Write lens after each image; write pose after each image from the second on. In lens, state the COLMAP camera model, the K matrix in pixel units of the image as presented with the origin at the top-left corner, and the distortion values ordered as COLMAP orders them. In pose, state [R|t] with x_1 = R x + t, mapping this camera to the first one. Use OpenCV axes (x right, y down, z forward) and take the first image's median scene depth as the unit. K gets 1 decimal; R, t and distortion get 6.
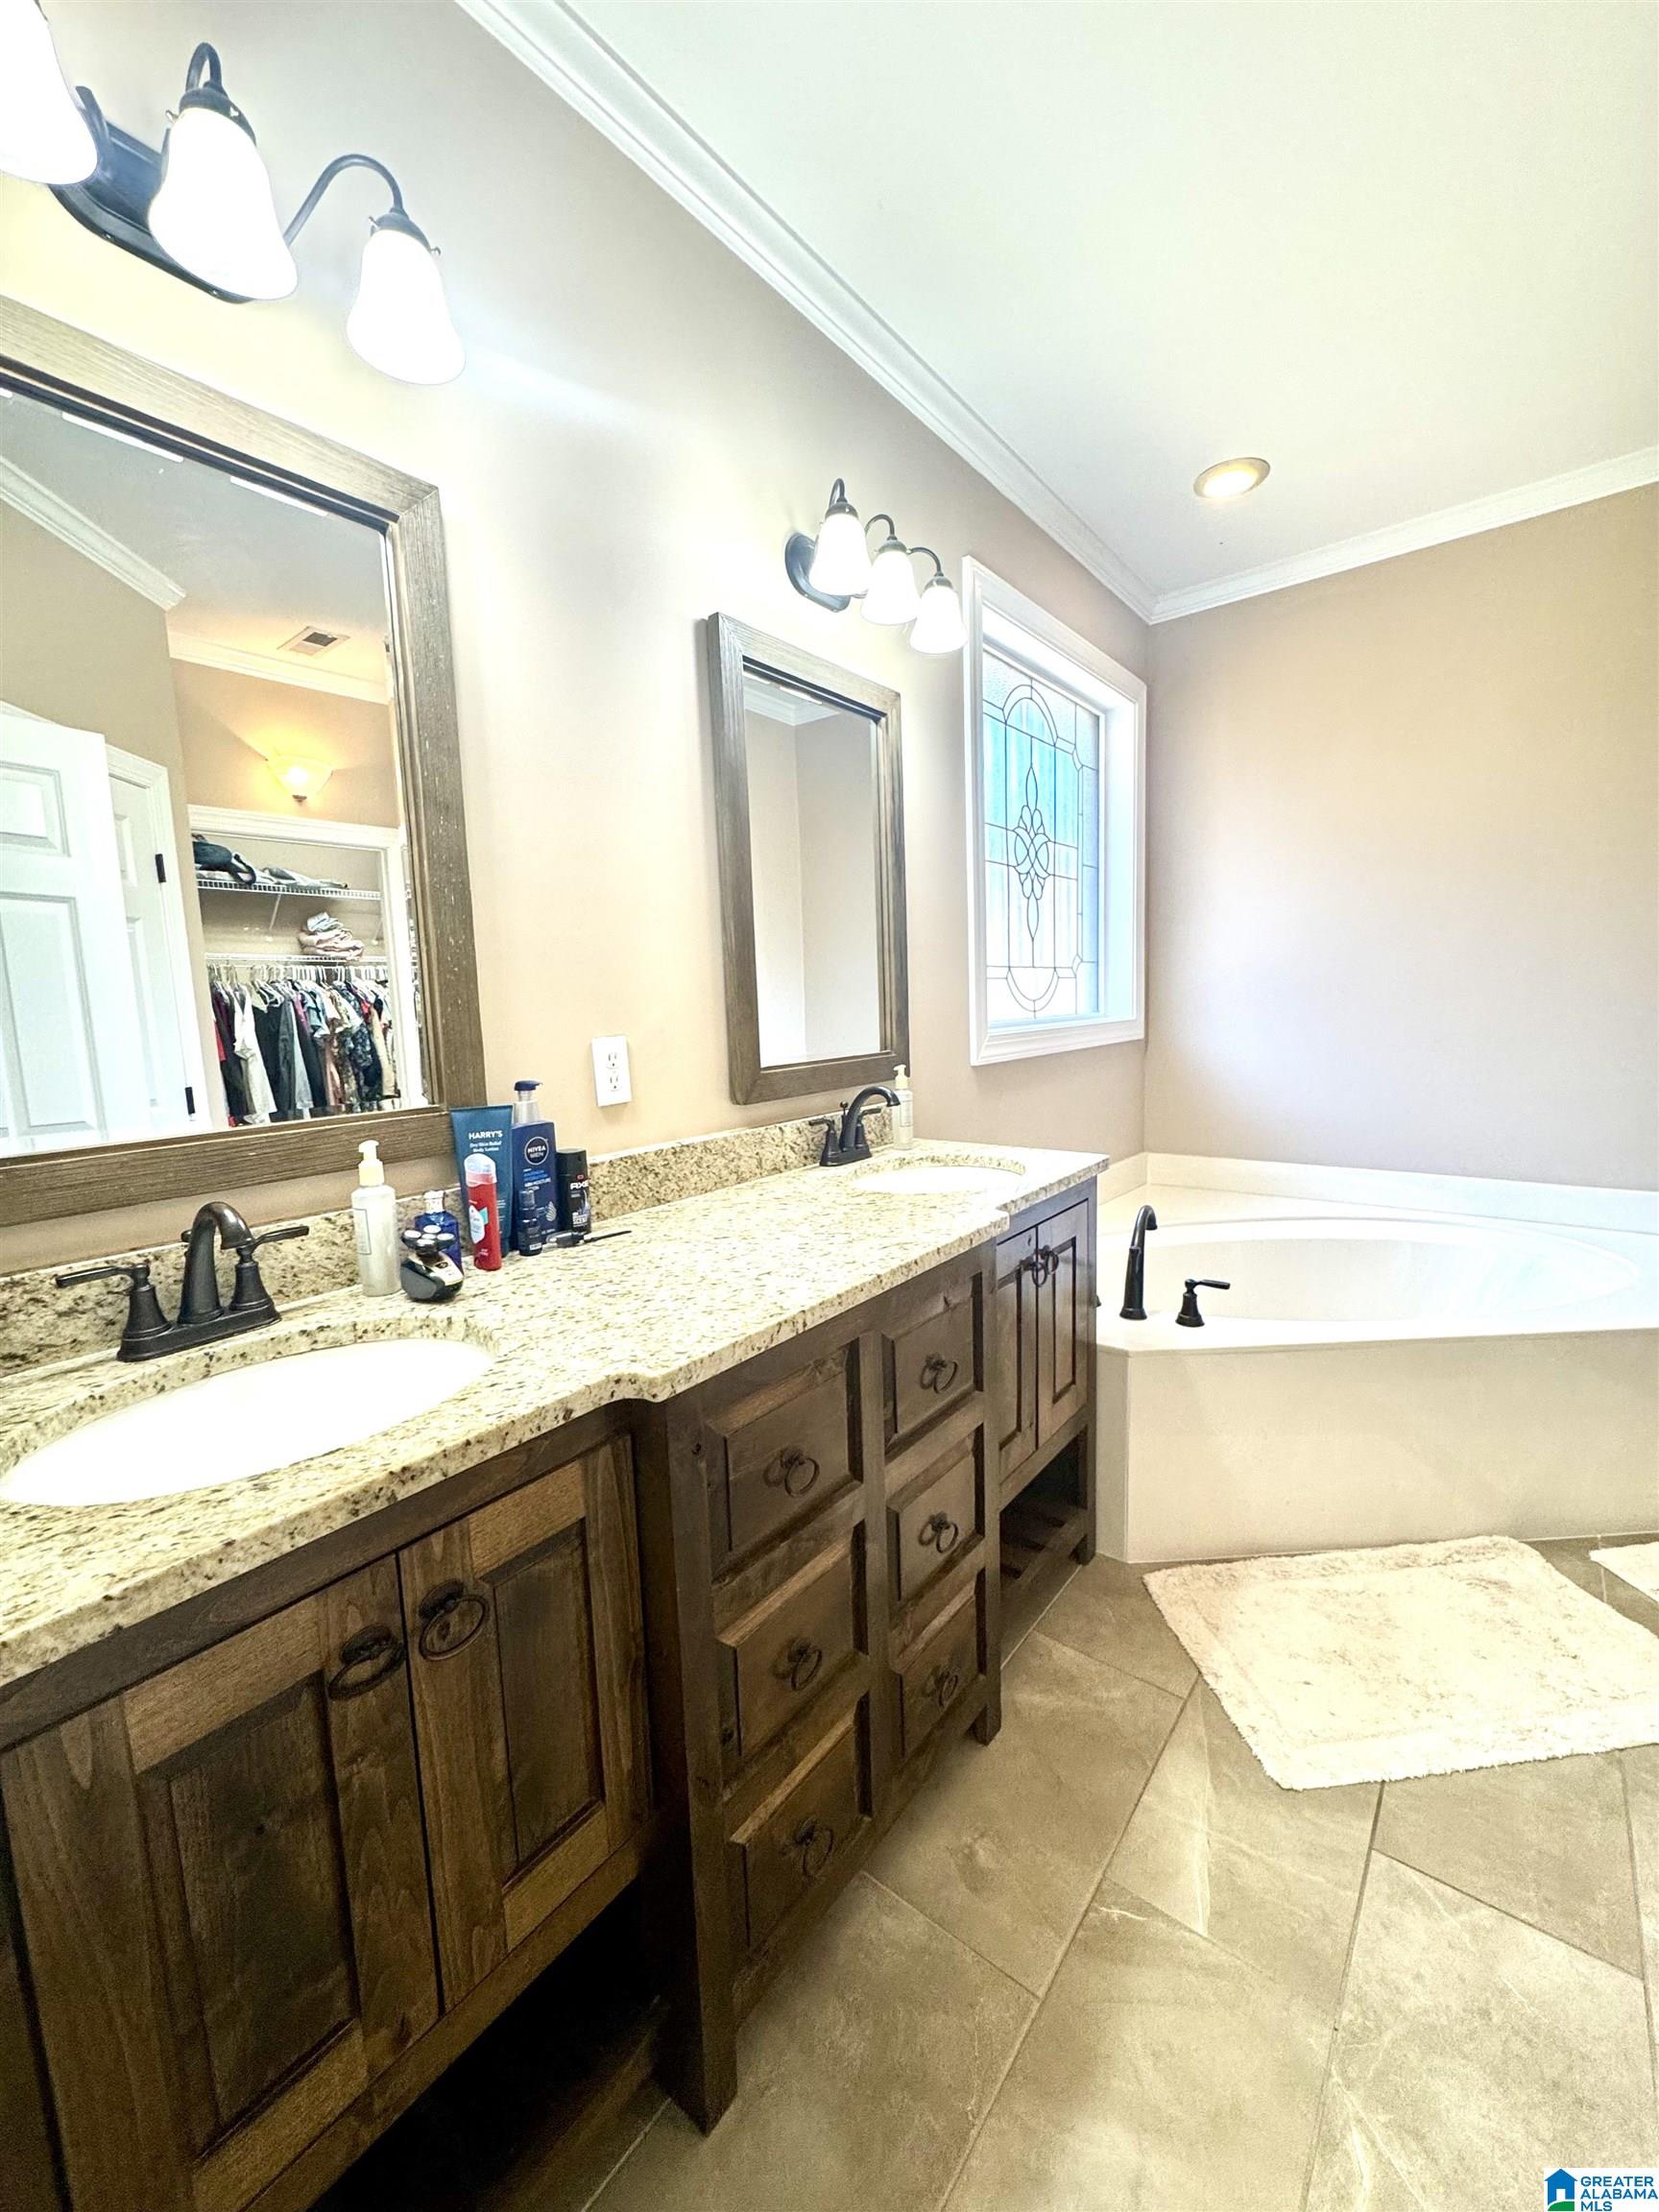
lens RADIAL K [[882.7, 0, 826.9], [0, 882.7, 1107.4], [0, 0, 1]] dist [-0.003843, 0.000324]
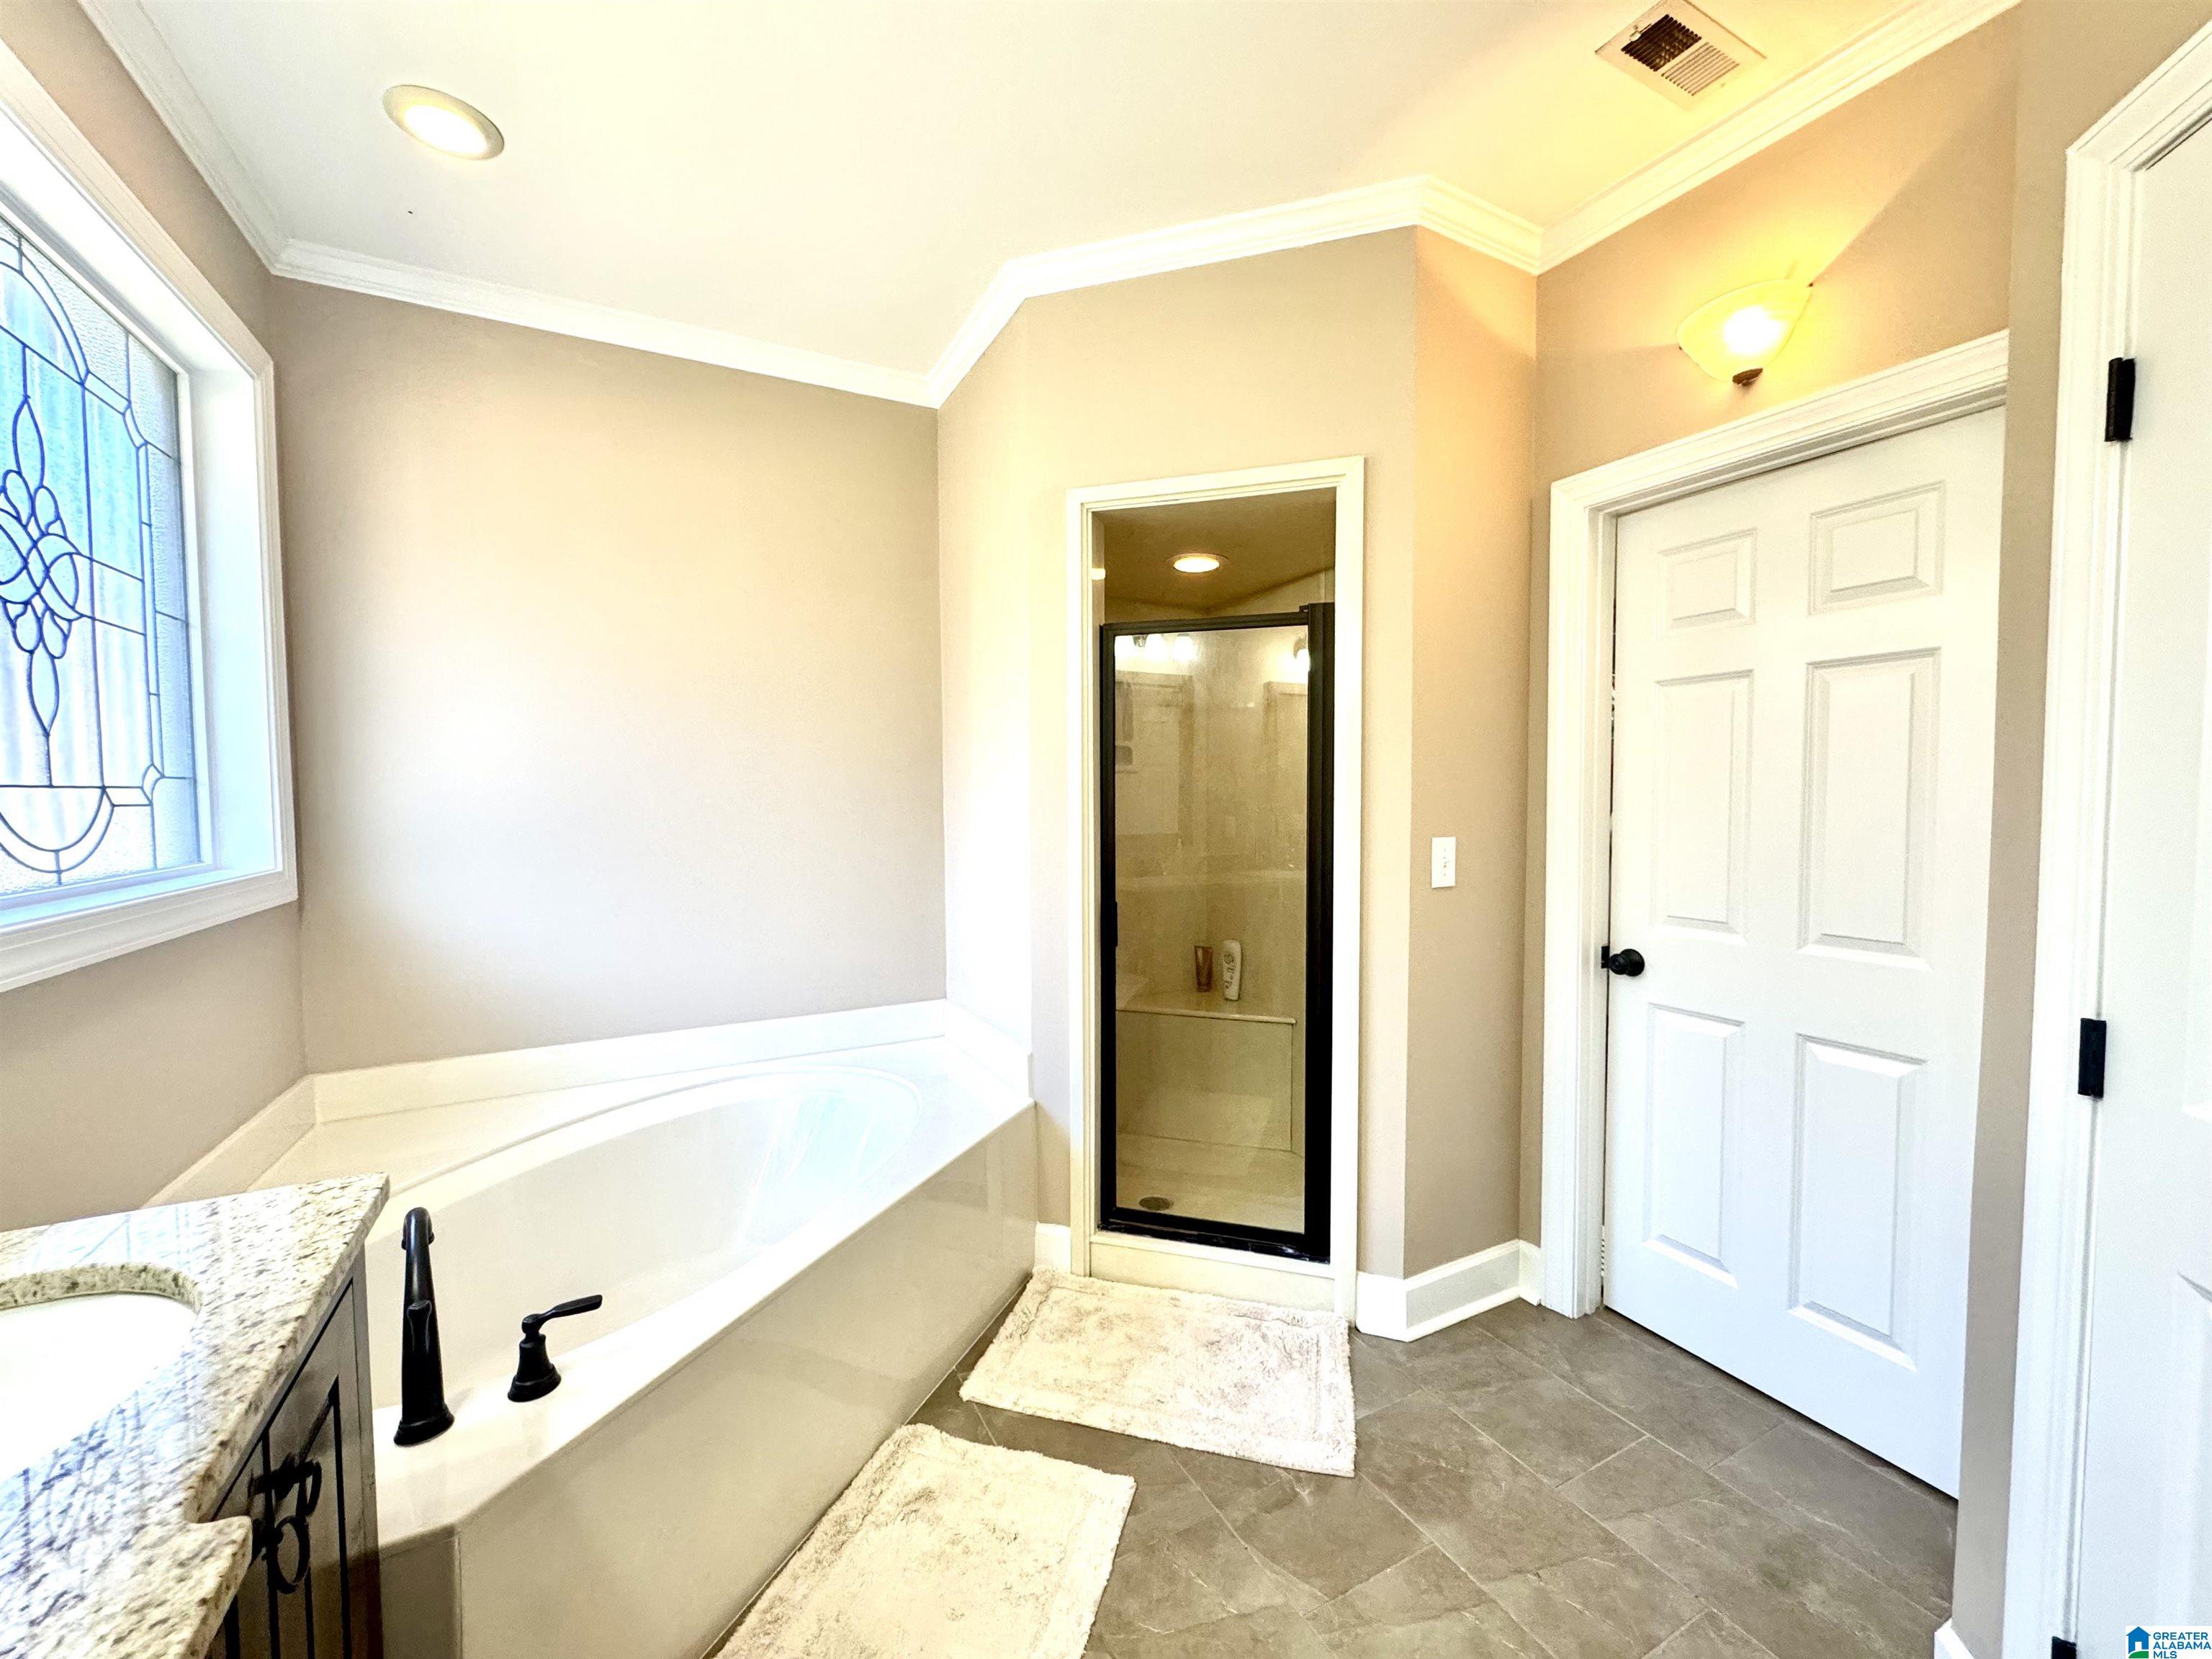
lens RADIAL K [[882.7, 0, 1105.7], [0, 882.7, 838.4], [0, 0, 1]] dist [-0.003843, 0.000324]
pose [[0.403765, -0.013139, 0.914768, 0.017067], [0.105784, 0.993861, -0.032416, -0.057287], [-0.908726, 0.109857, 0.402676, 0.290073]]
